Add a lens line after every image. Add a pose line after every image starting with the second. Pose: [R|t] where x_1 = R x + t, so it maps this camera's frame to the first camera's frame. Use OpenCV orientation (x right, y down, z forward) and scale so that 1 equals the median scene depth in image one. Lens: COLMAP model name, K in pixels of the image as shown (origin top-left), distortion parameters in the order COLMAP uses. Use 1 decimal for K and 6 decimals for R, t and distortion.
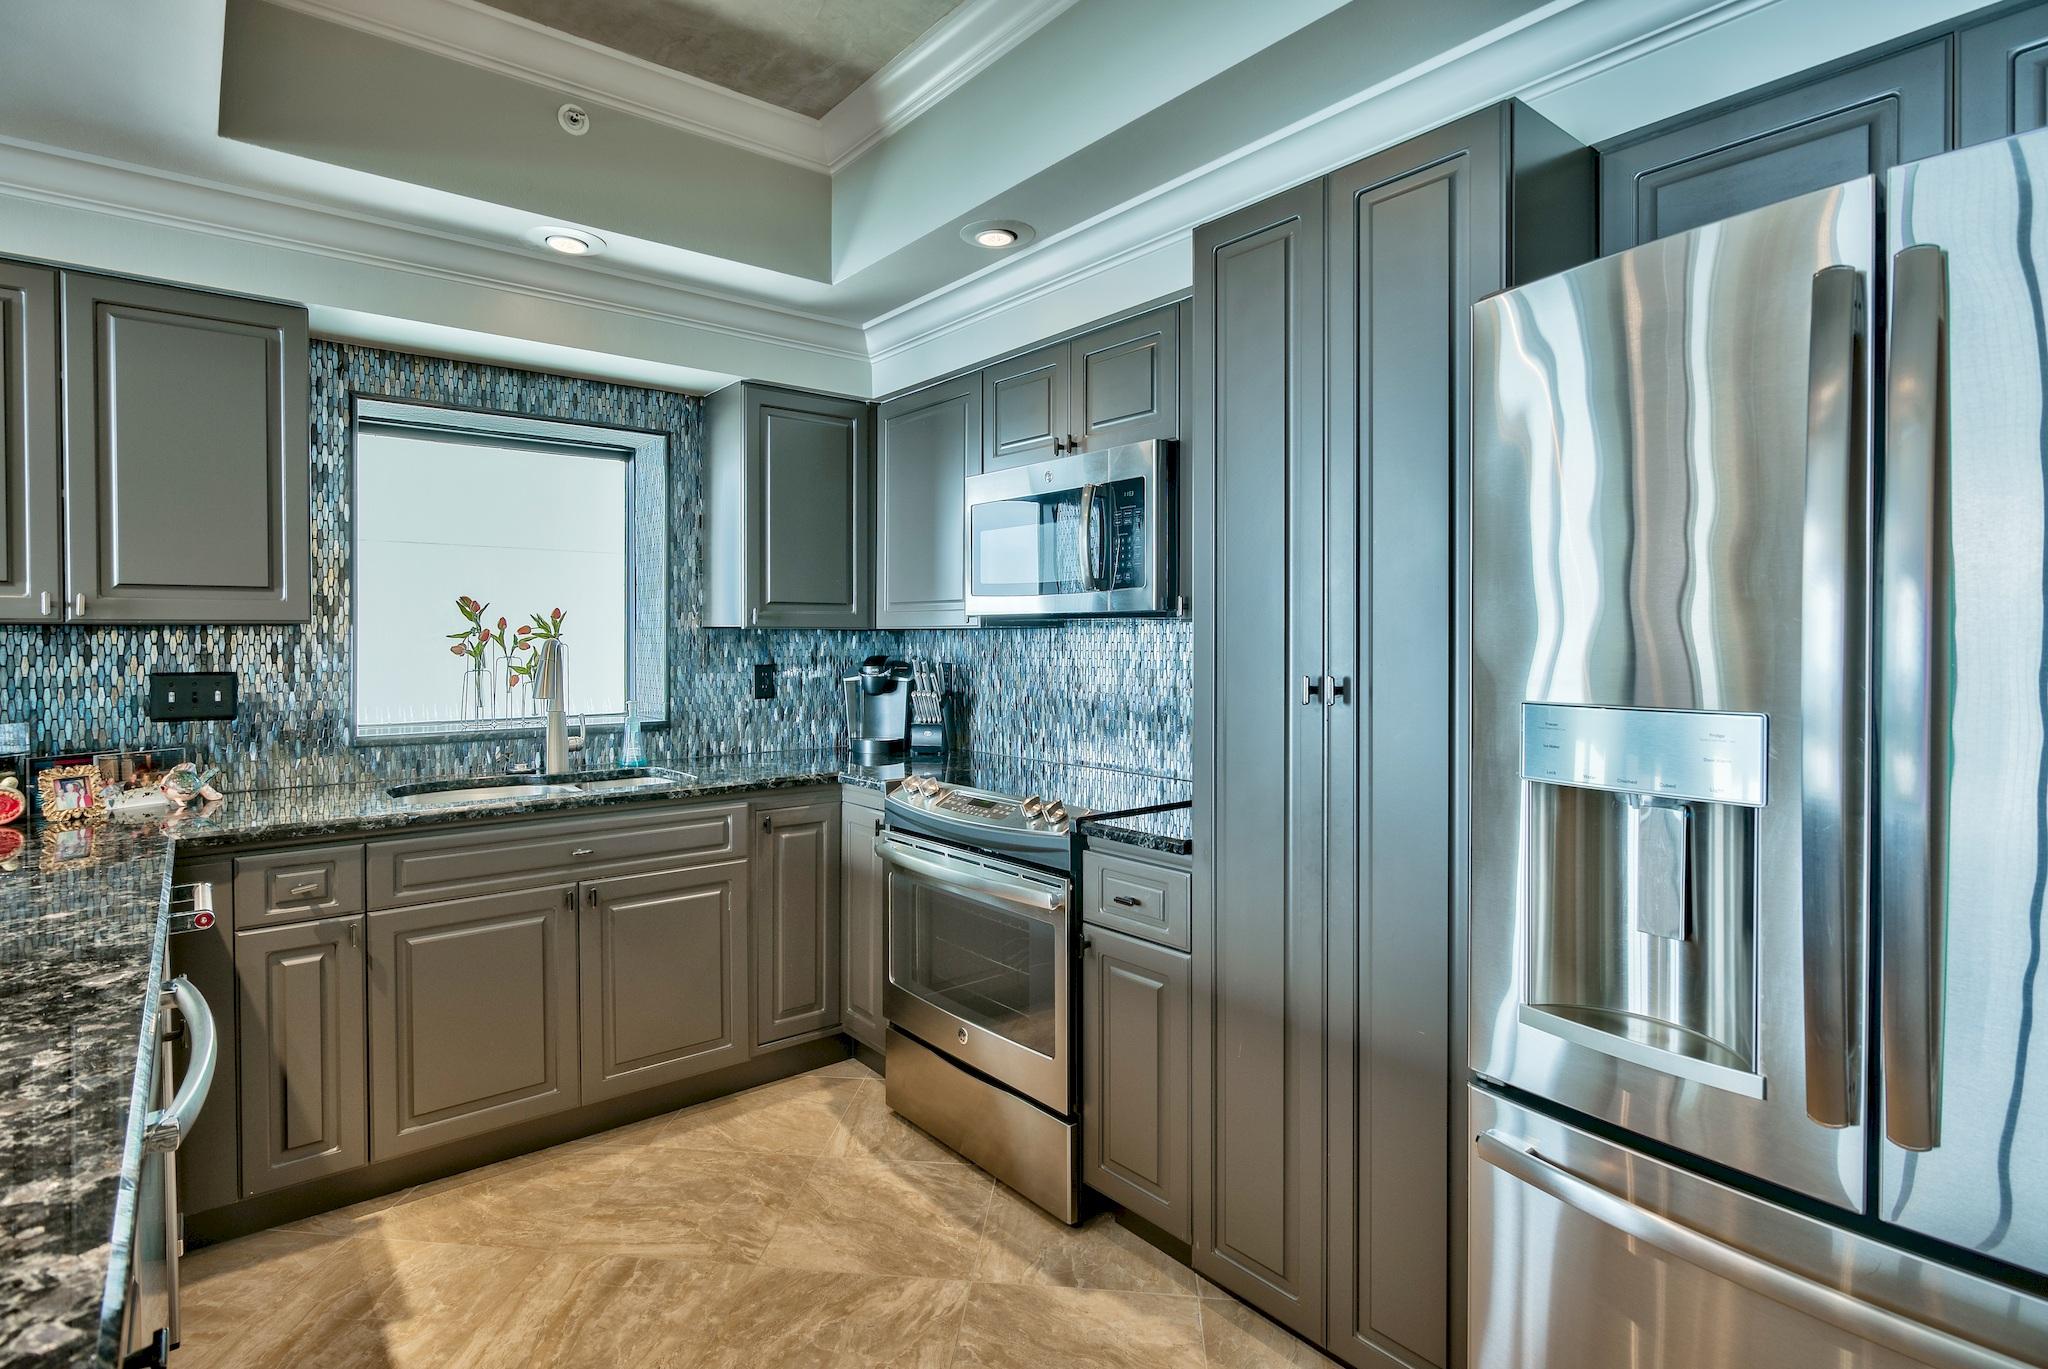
lens RADIAL K [[1048.2, 0, 1062.5], [0, 1048.2, 638.6], [0, 0, 1]] dist [0.000253, -0.000631]
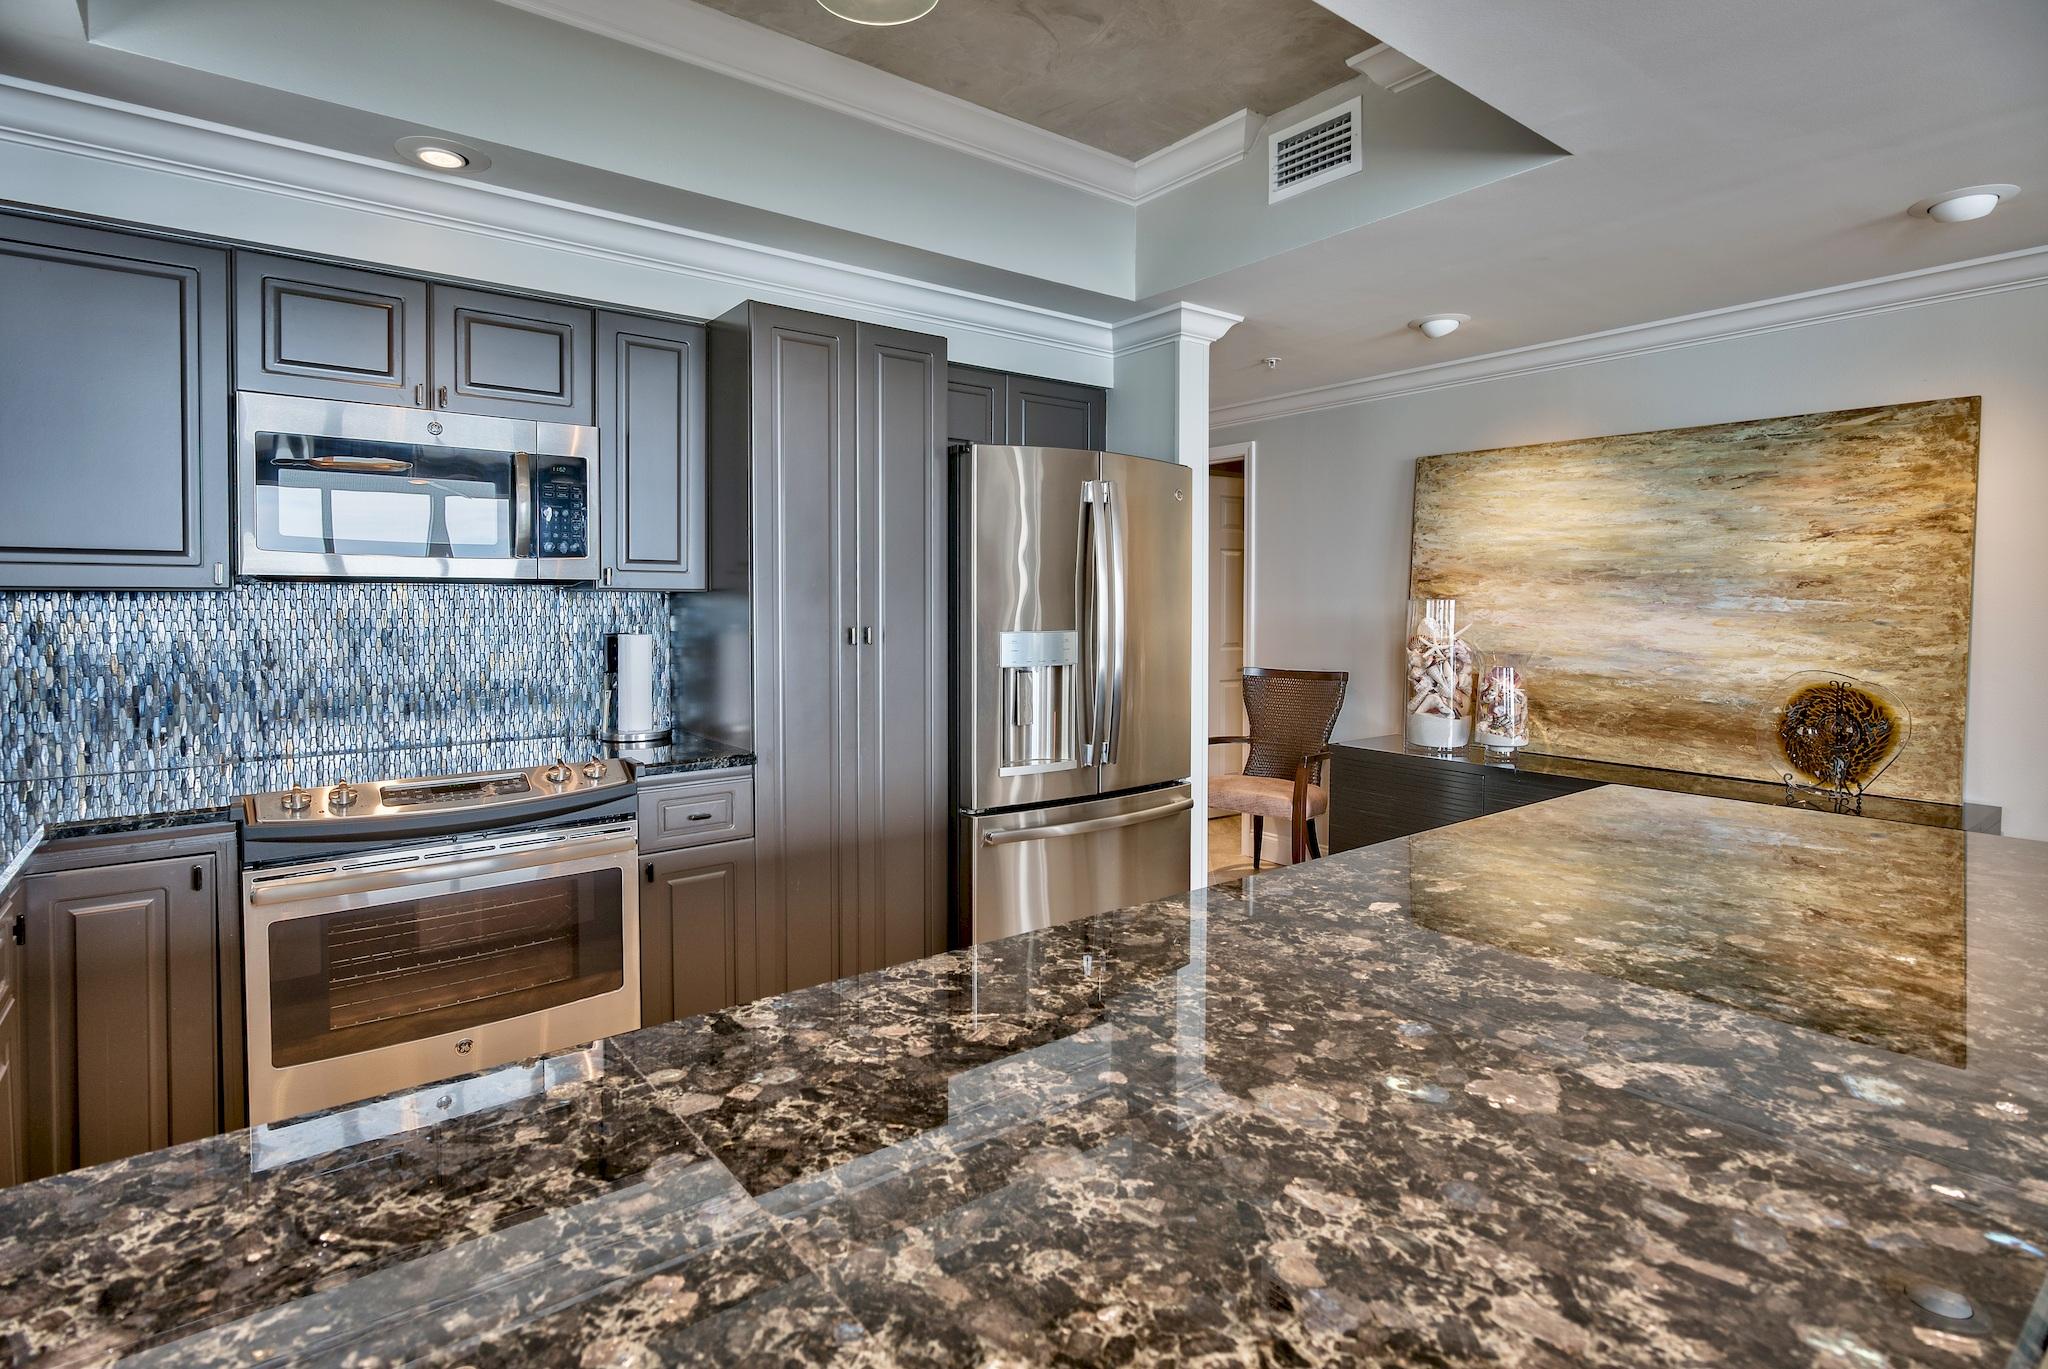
lens RADIAL K [[1048.2, 0, 1062.5], [0, 1048.2, 638.6], [0, 0, 1]] dist [0.000253, -0.000631]
pose [[0.034198, -0.039975, 0.998615, -0.888562], [-0.001505, 0.999197, 0.040050, -0.008104], [-0.999414, -0.002872, 0.034111, 0.410018]]
